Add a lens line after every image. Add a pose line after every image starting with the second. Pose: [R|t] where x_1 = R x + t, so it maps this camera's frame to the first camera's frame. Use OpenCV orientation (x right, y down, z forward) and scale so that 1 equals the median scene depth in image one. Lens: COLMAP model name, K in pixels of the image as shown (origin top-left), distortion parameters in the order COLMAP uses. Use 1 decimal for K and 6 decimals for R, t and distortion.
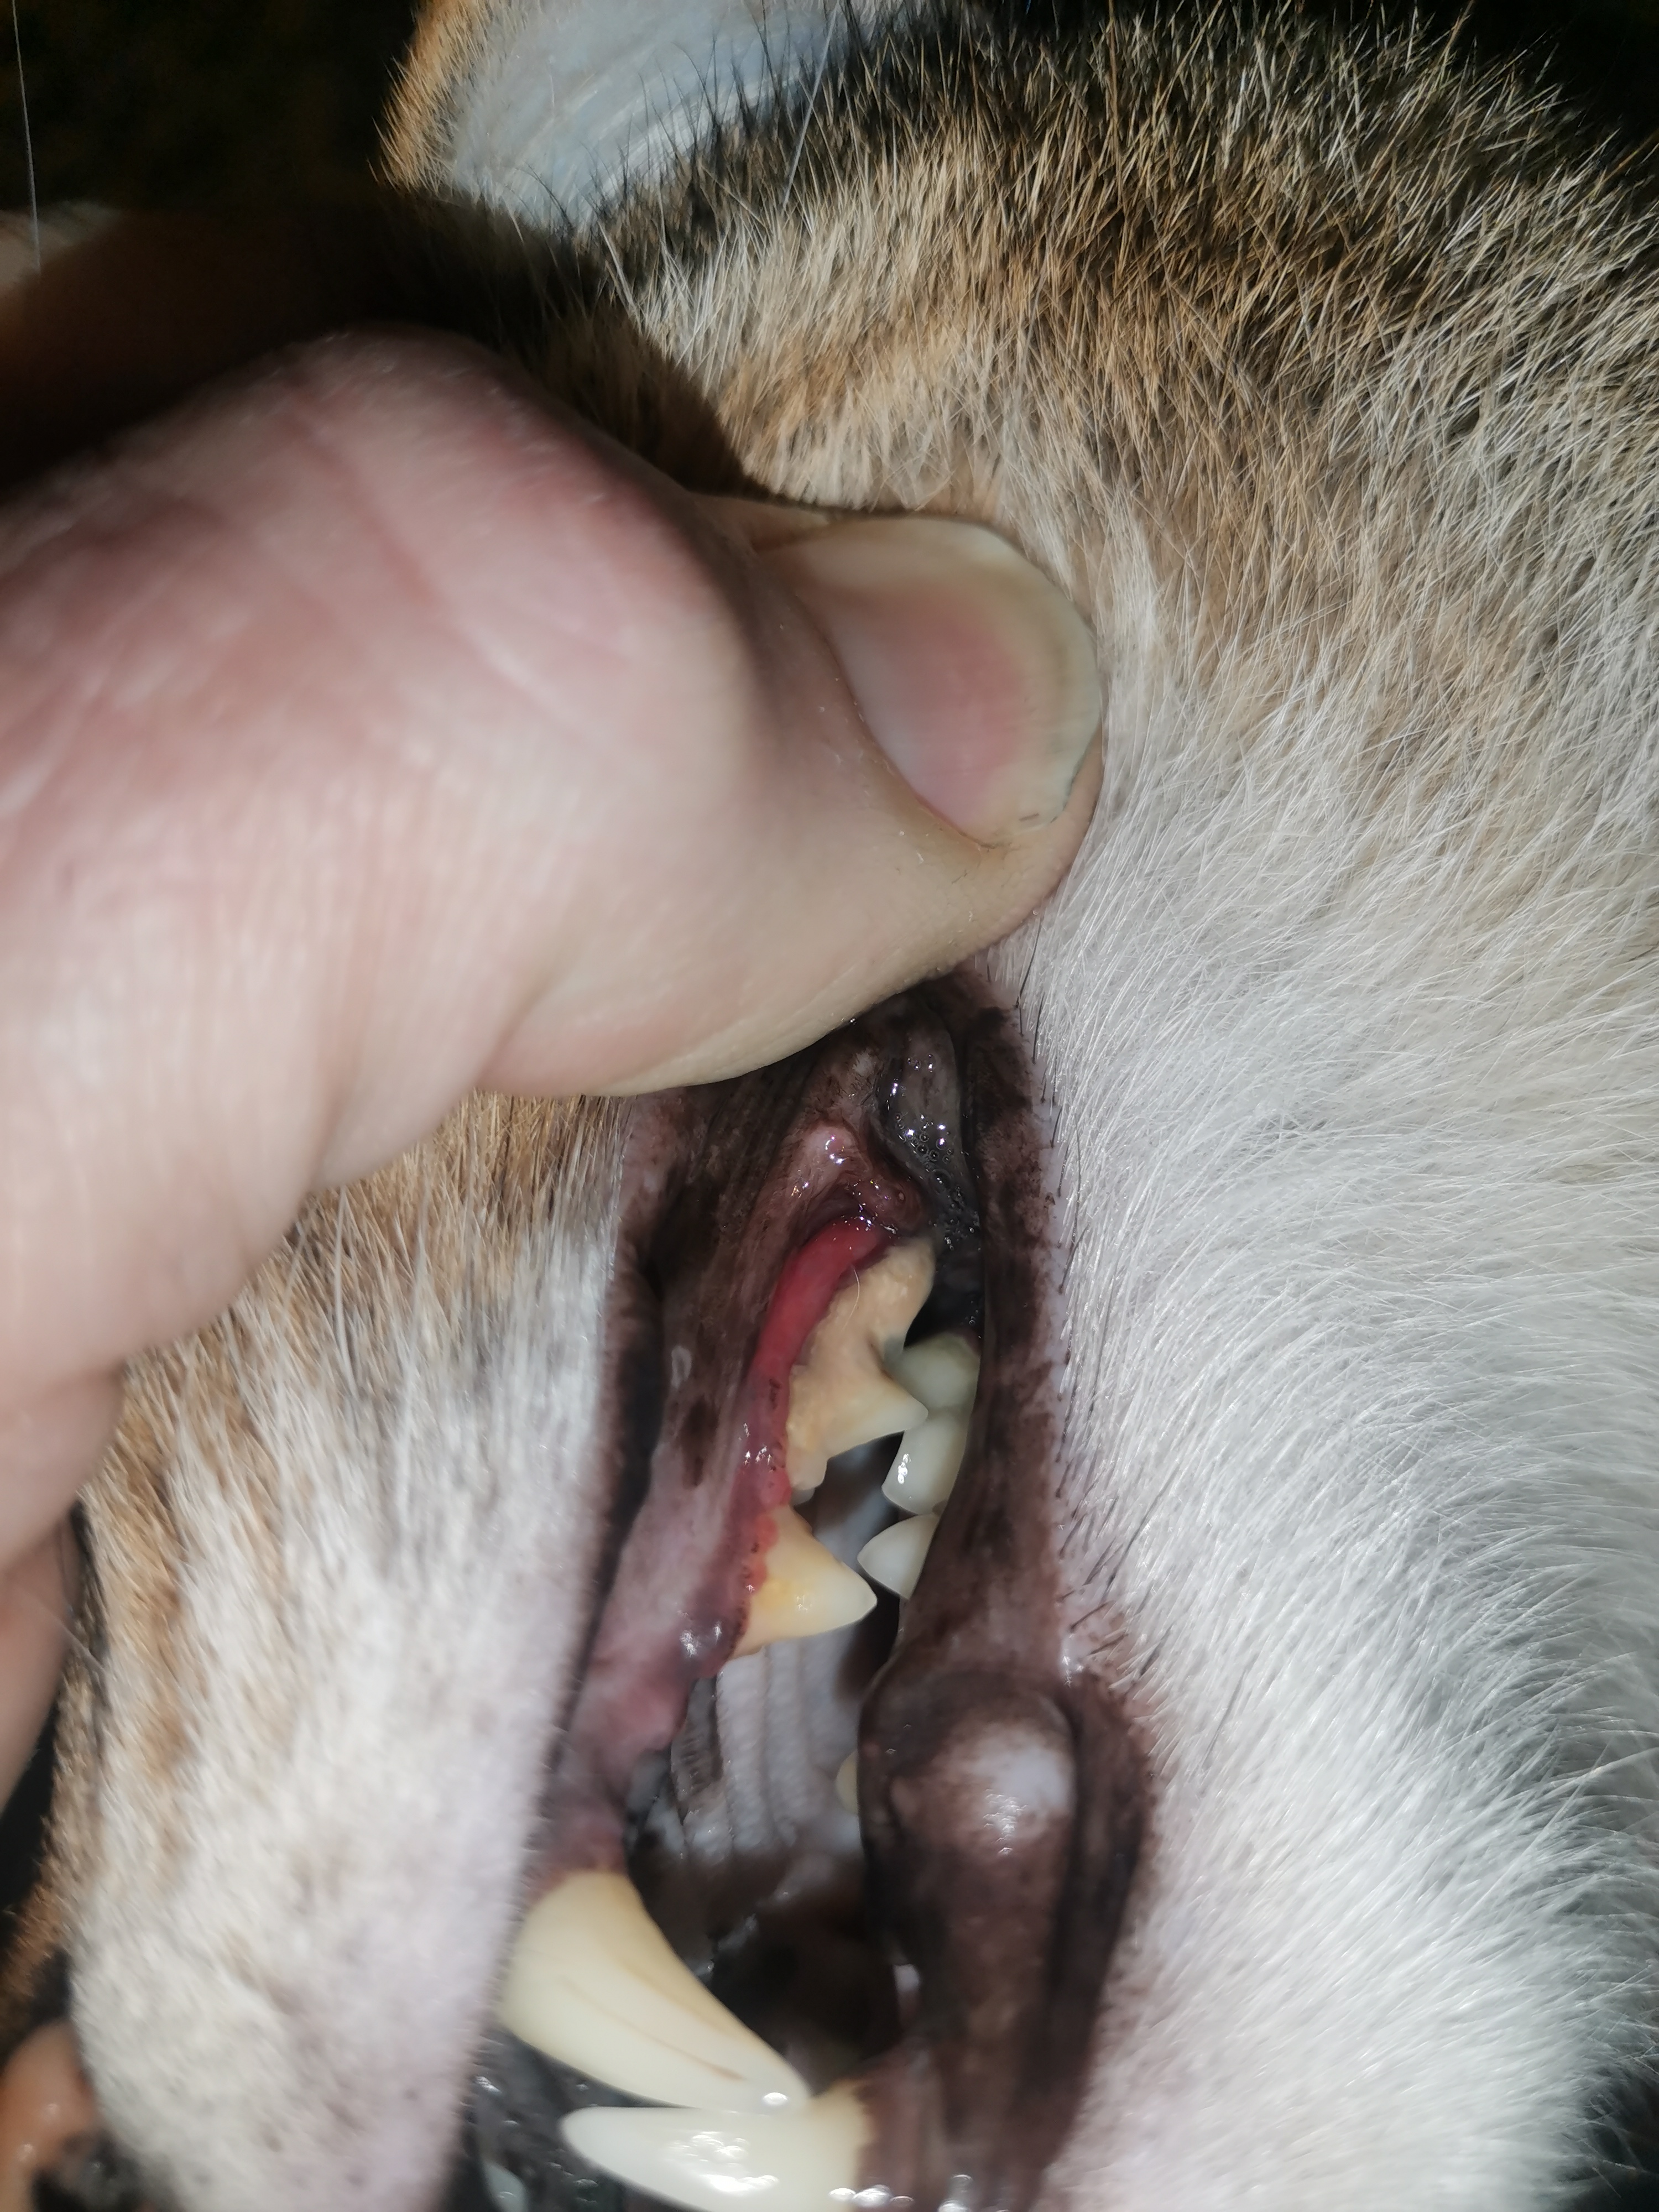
lens RADIAL K [[1676.2, 0, 748.3], [0, 1676.2, 1110.0], [0, 0, 1]] dist [-0.000772, -0.002916]
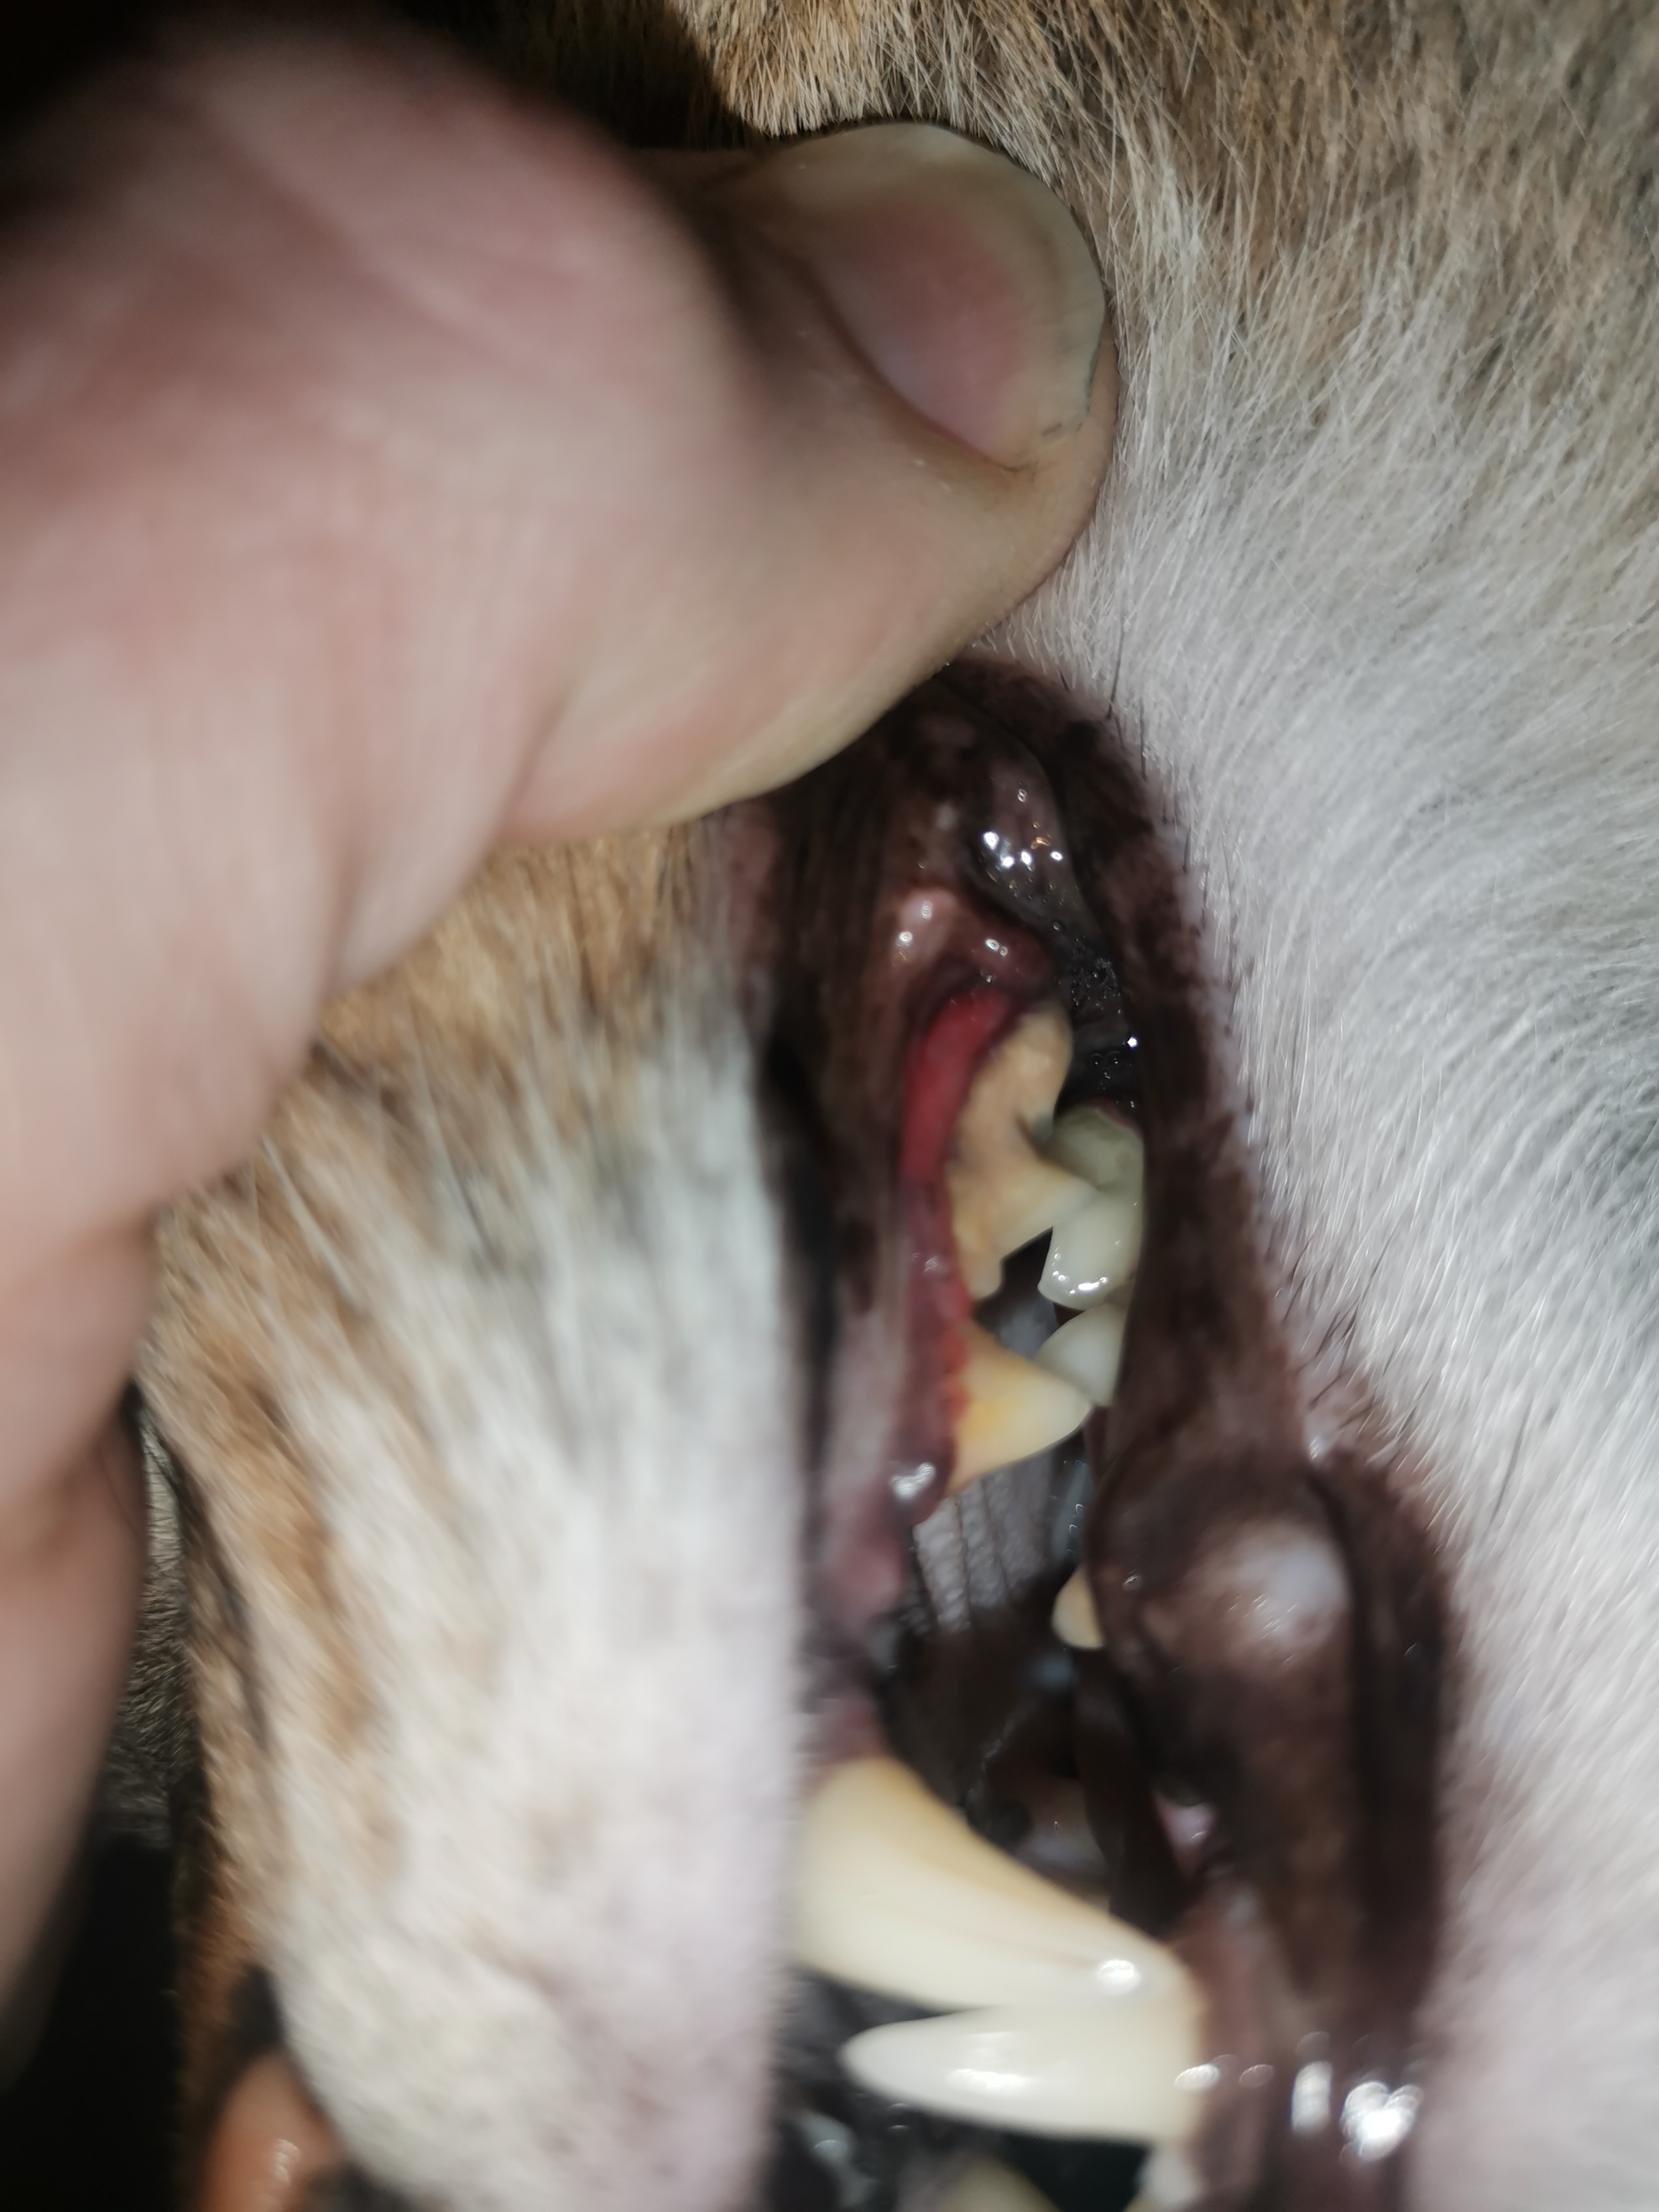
lens RADIAL K [[1760.4, 0, 791.0], [0, 1760.4, 1121.8], [0, 0, 1]] dist [0.084876, -0.123147]
pose [[0.987154, -0.158509, 0.020043, -0.070733], [0.155530, 0.982073, 0.106504, 0.023673], [-0.036565, -0.102018, 0.994110, 0.105153]]
